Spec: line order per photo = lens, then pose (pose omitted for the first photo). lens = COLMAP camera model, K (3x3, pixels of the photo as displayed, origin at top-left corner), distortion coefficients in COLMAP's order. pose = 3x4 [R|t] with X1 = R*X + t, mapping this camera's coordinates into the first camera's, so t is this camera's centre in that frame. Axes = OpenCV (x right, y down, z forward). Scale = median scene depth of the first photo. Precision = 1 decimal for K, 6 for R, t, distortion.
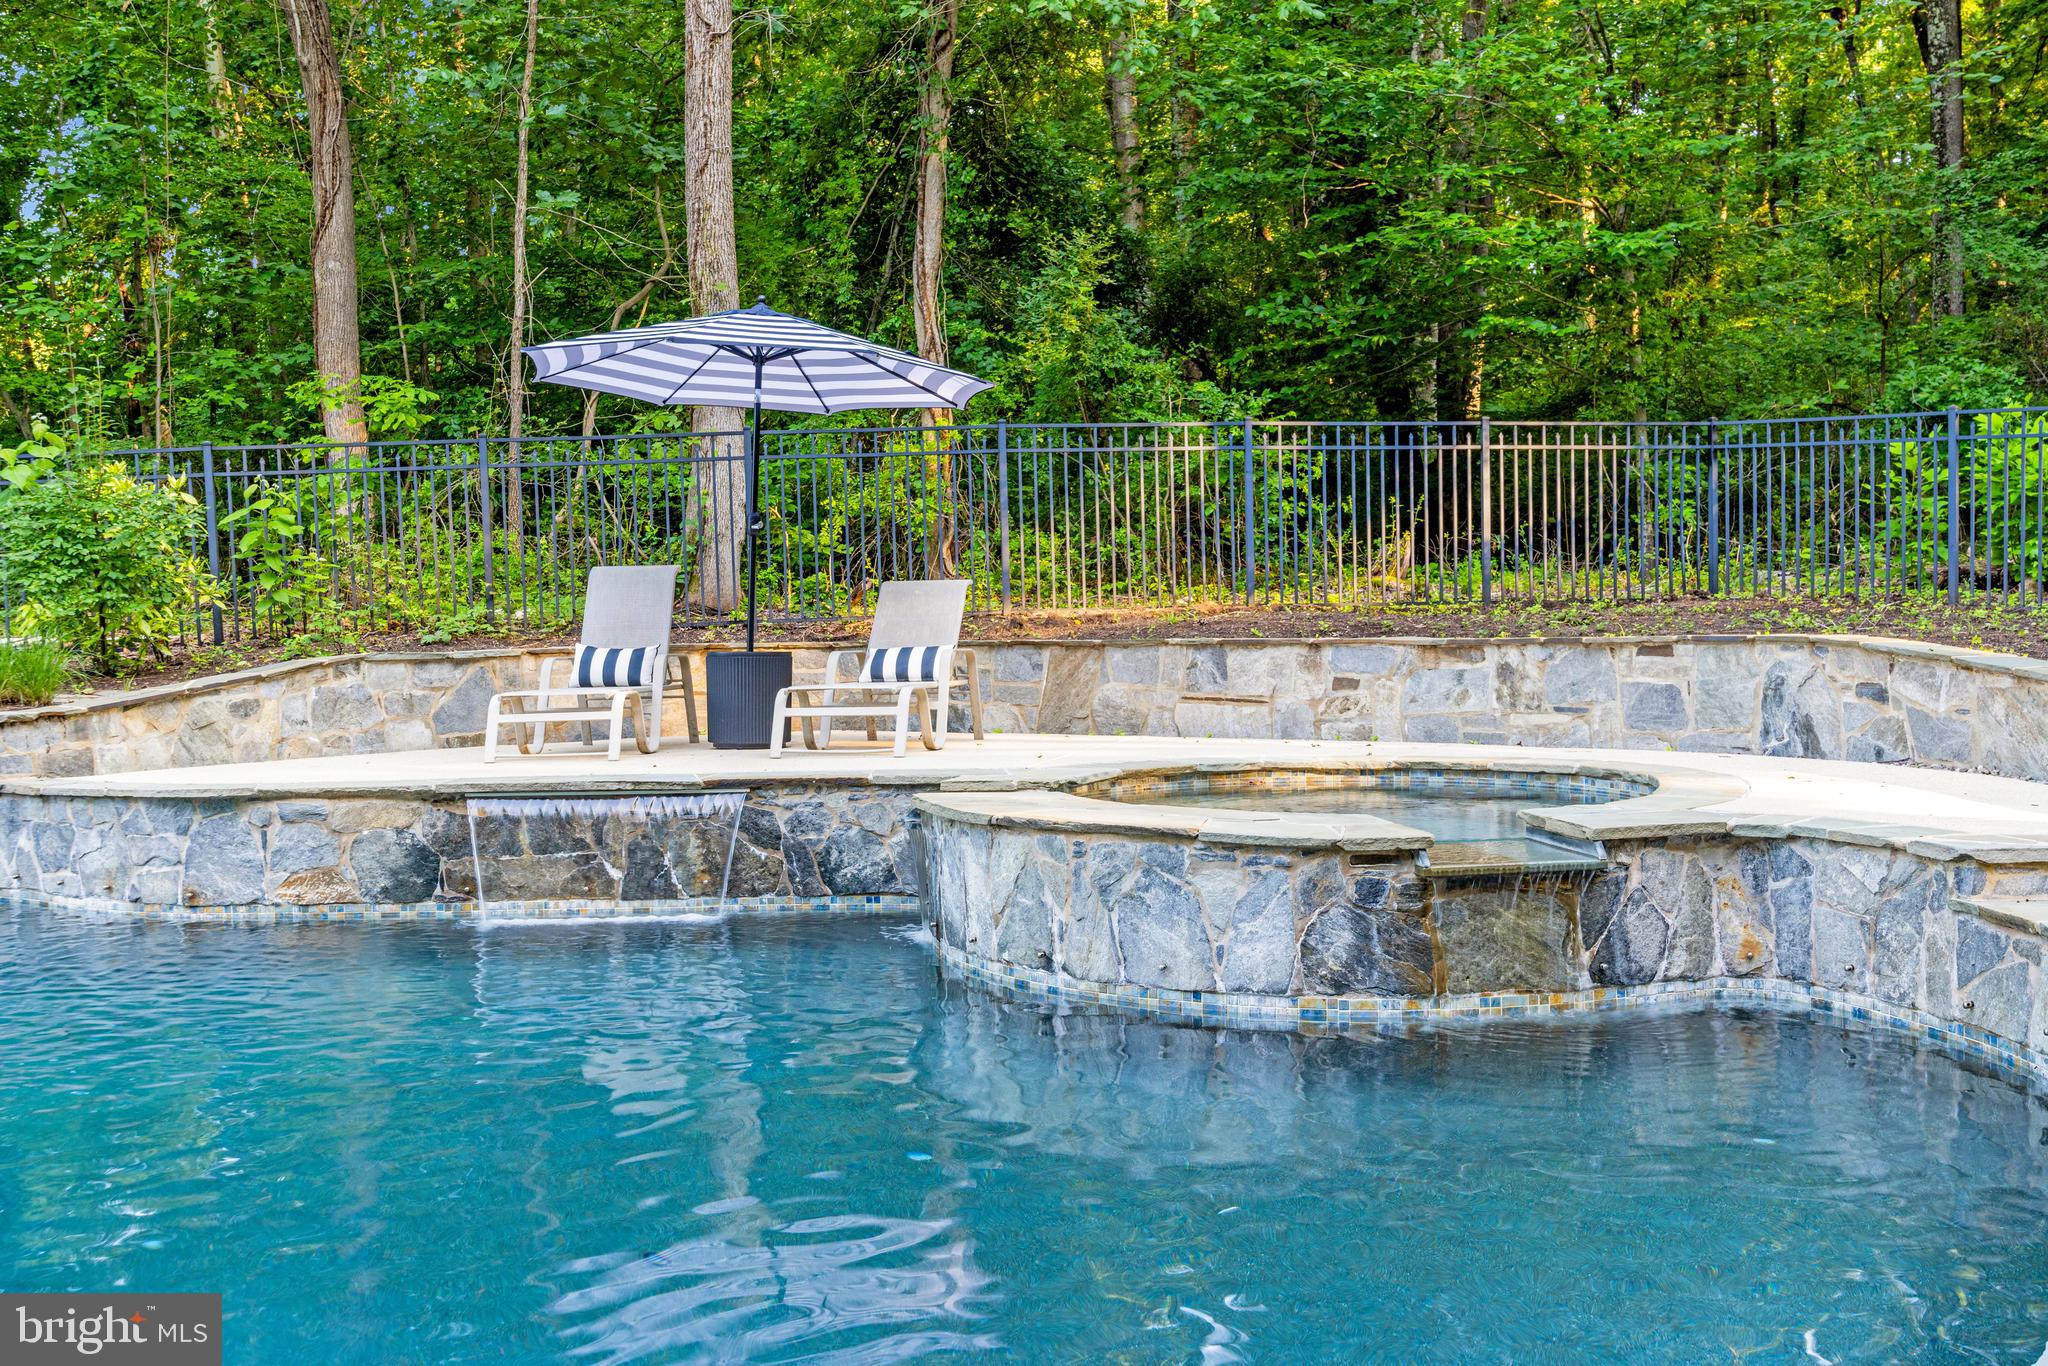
lens RADIAL K [[1957.7, 0, 1014.4], [0, 1957.7, 670.1], [0, 0, 1]] dist [-0.005793, 0.000000]
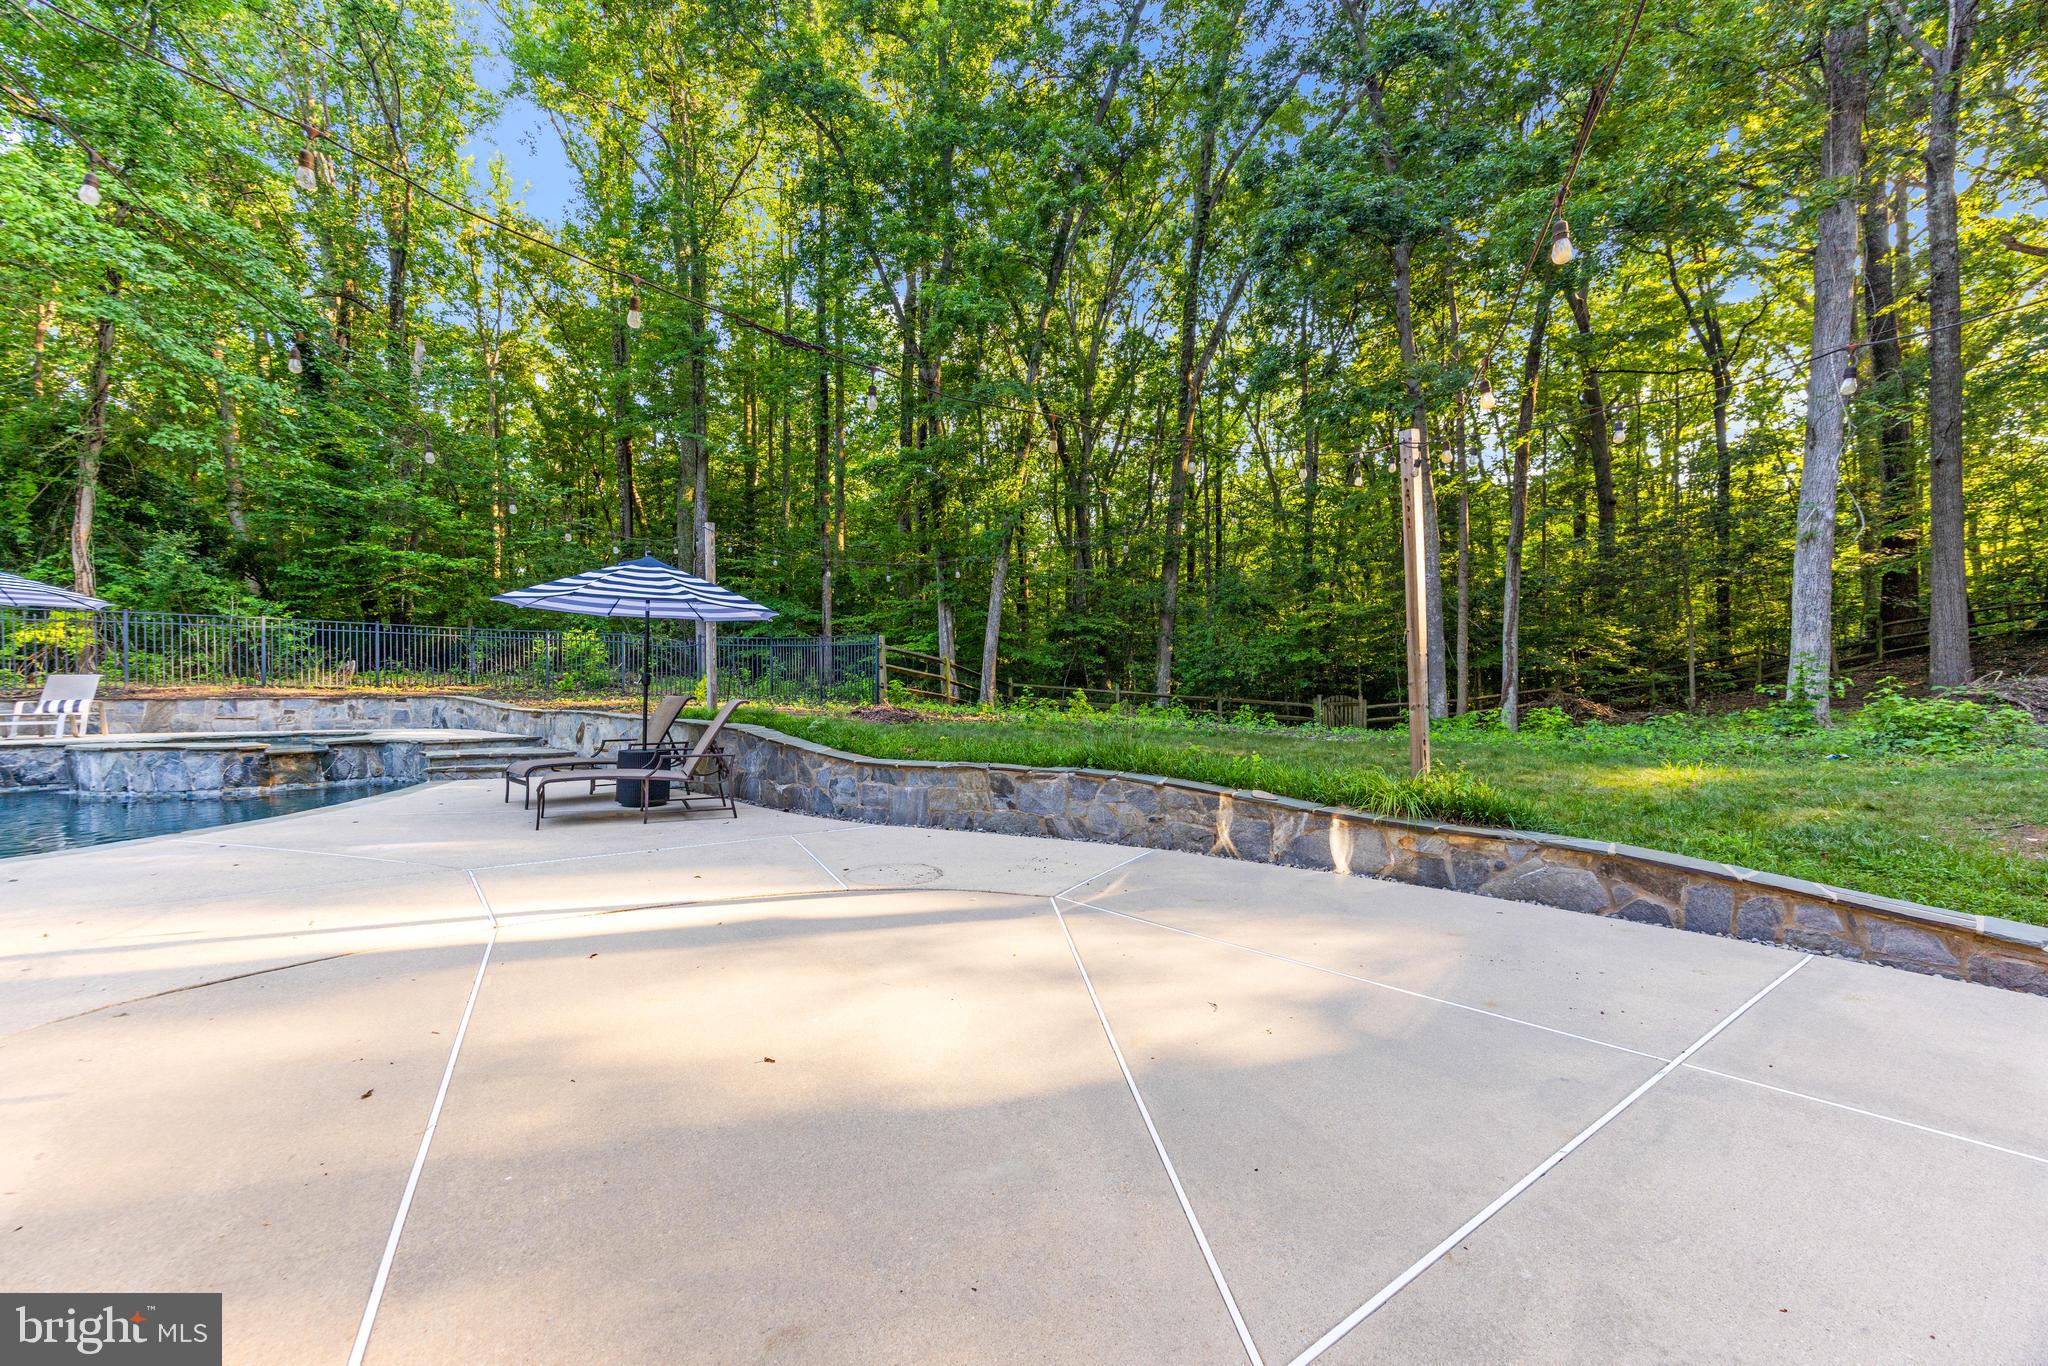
lens RADIAL K [[788.9, 0, 1019.0], [0, 788.9, 684.8], [0, 0, 1]] dist [-0.000815, -0.000821]
pose [[0.677004, 0.014629, 0.735834, 0.041114], [0.013484, 0.999388, -0.032275, 0.022282], [-0.735856, 0.031773, 0.676393, -0.752262]]
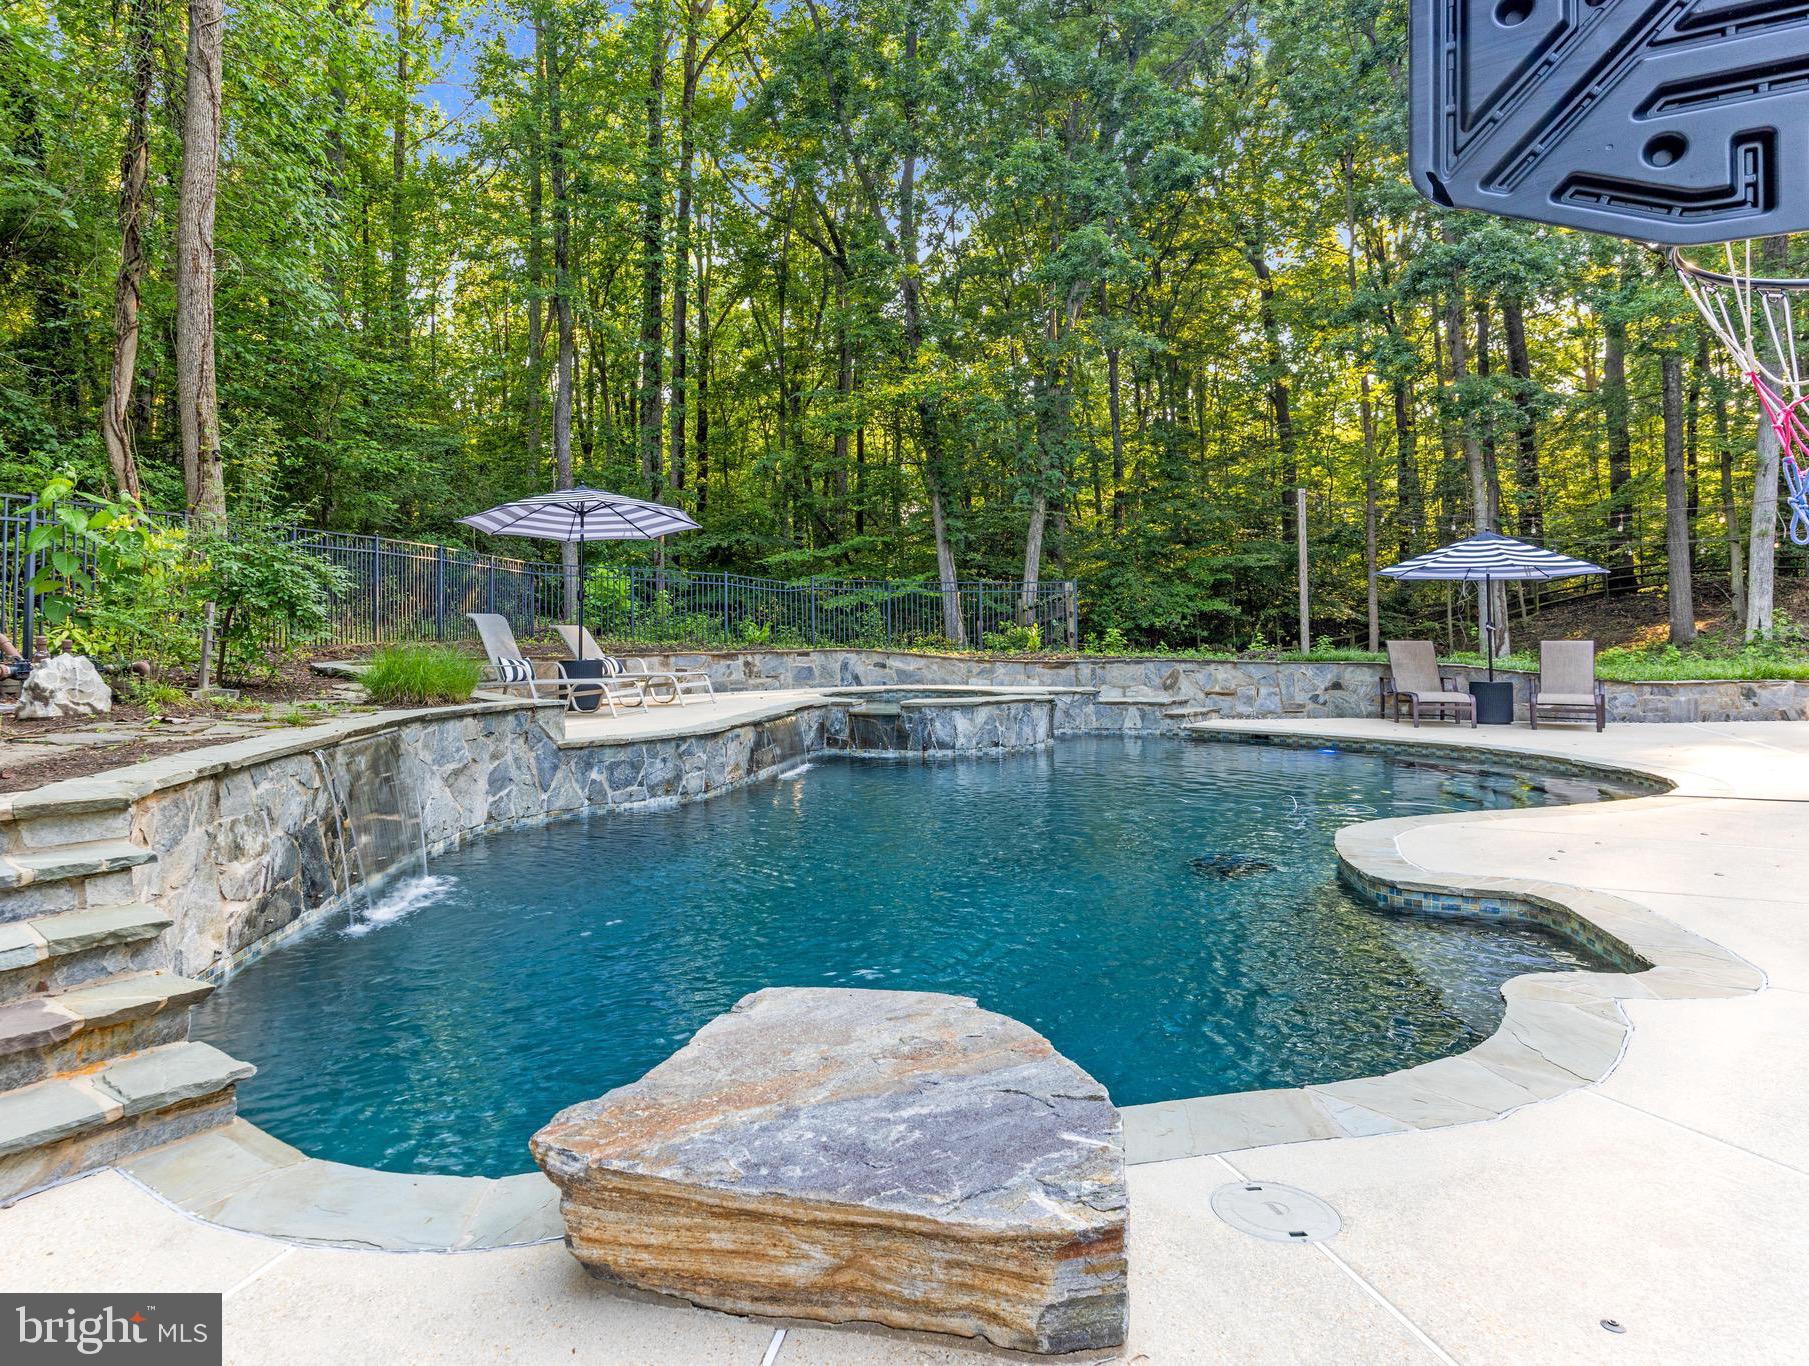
lens RADIAL K [[1123.3, 0, 745.1], [0, 1123.3, 633.4], [0, 0, 1]] dist [-0.006753, -0.003239]
pose [[0.309562, 0.012075, 0.950803, -1.309511], [0.037223, 0.998999, -0.024807, -0.003225], [-0.950150, 0.043071, 0.308802, 0.560203]]
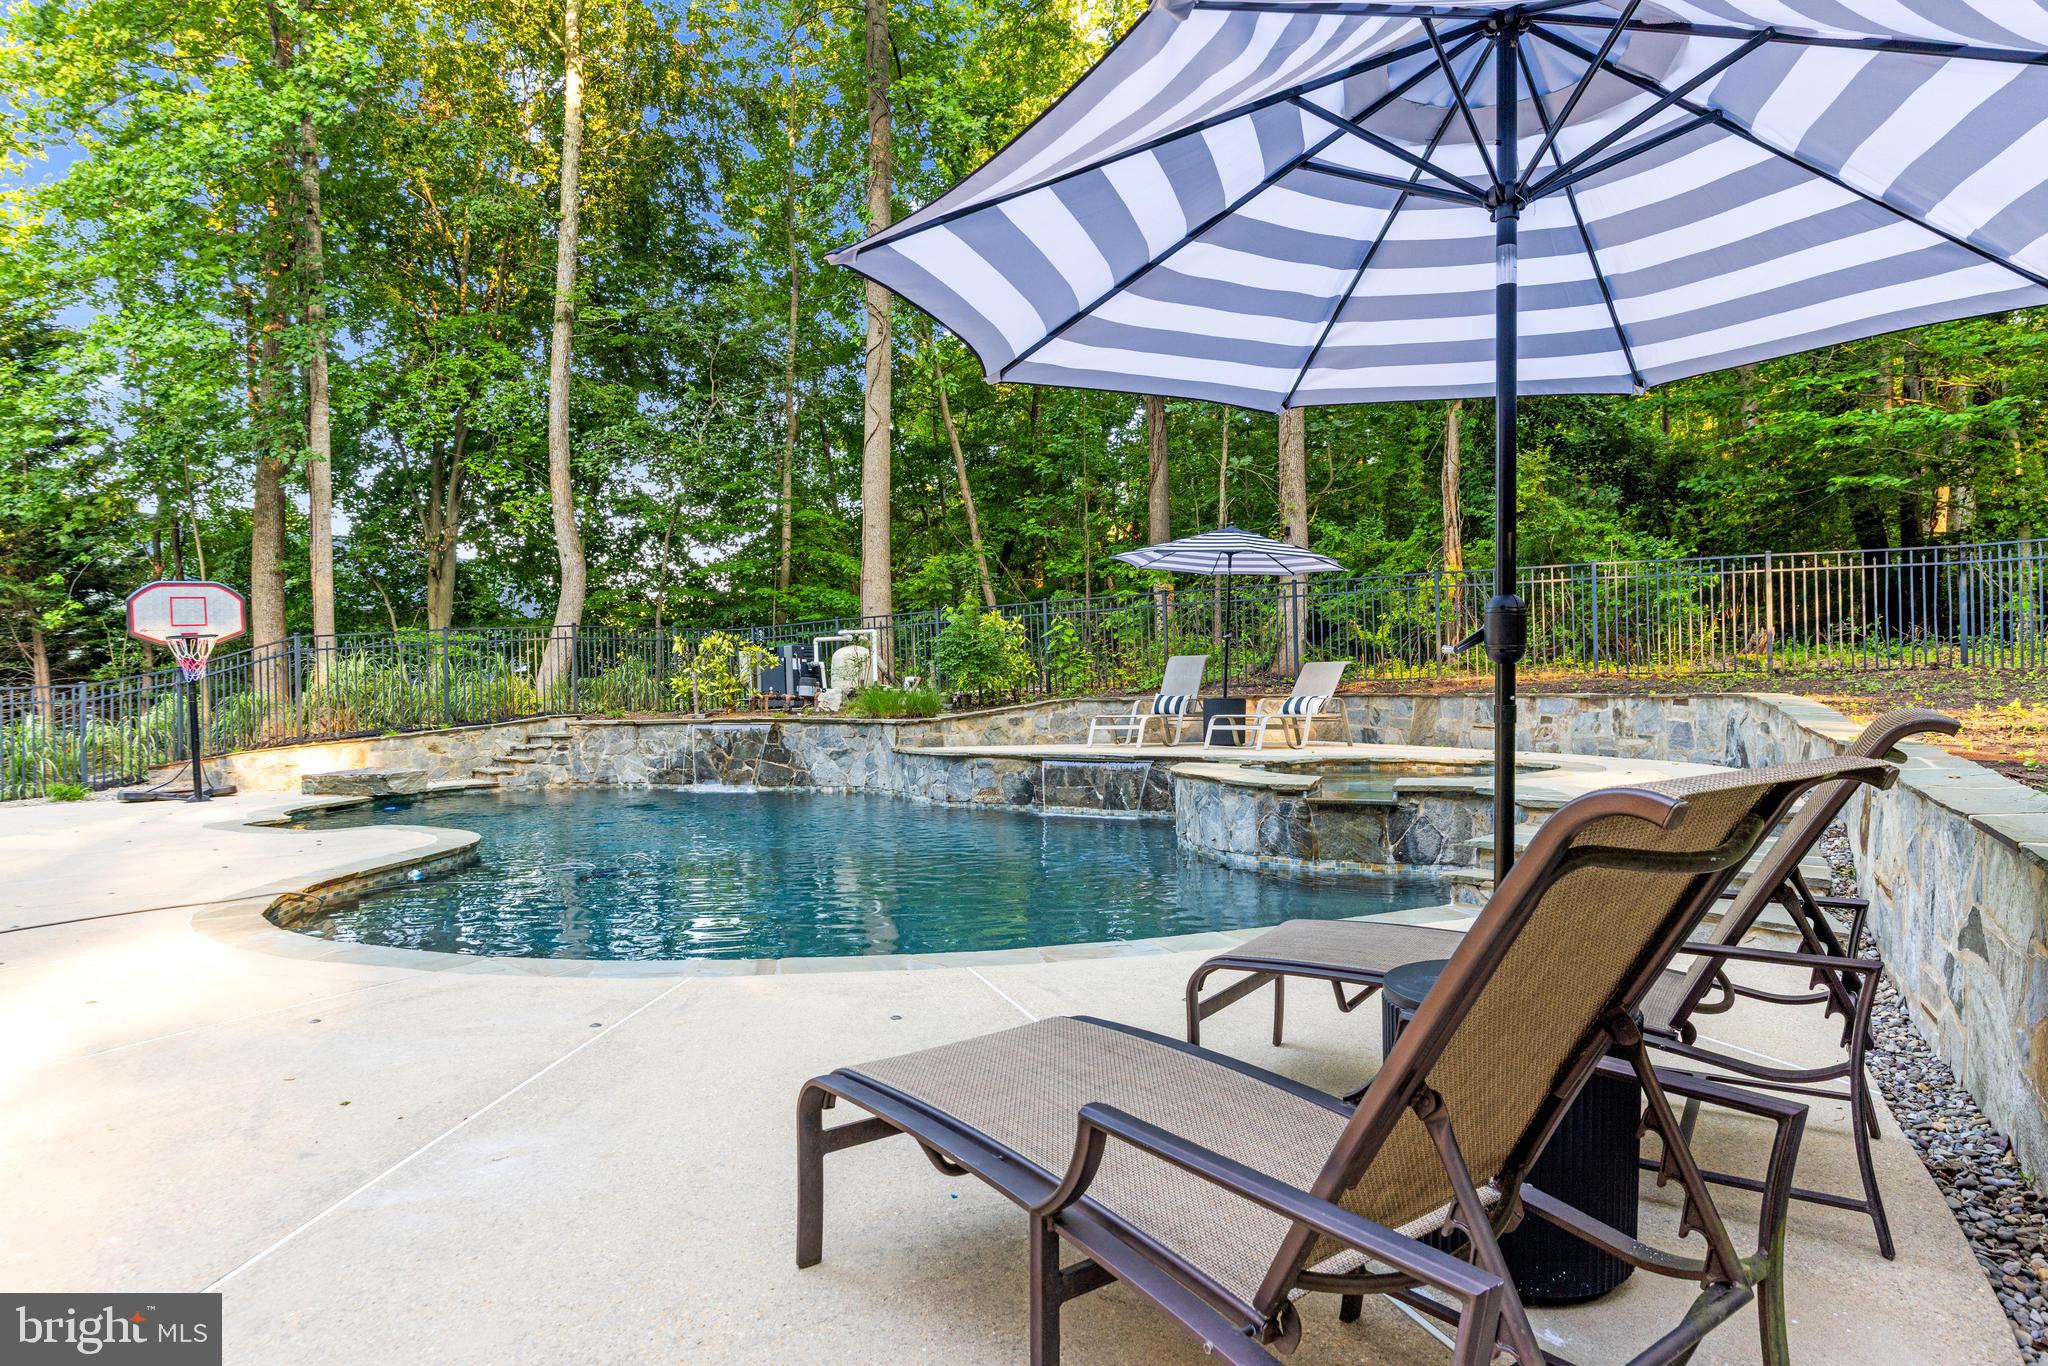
lens RADIAL K [[1217.9, 0, 1017.6], [0, 1217.9, 679.5], [0, 0, 1]] dist [-0.004893, -0.002978]
pose [[0.833286, 0.001336, -0.552840, 0.430556], [-0.016146, 0.999629, -0.021922, 0.002713], [0.552606, 0.027194, 0.832999, -0.184052]]
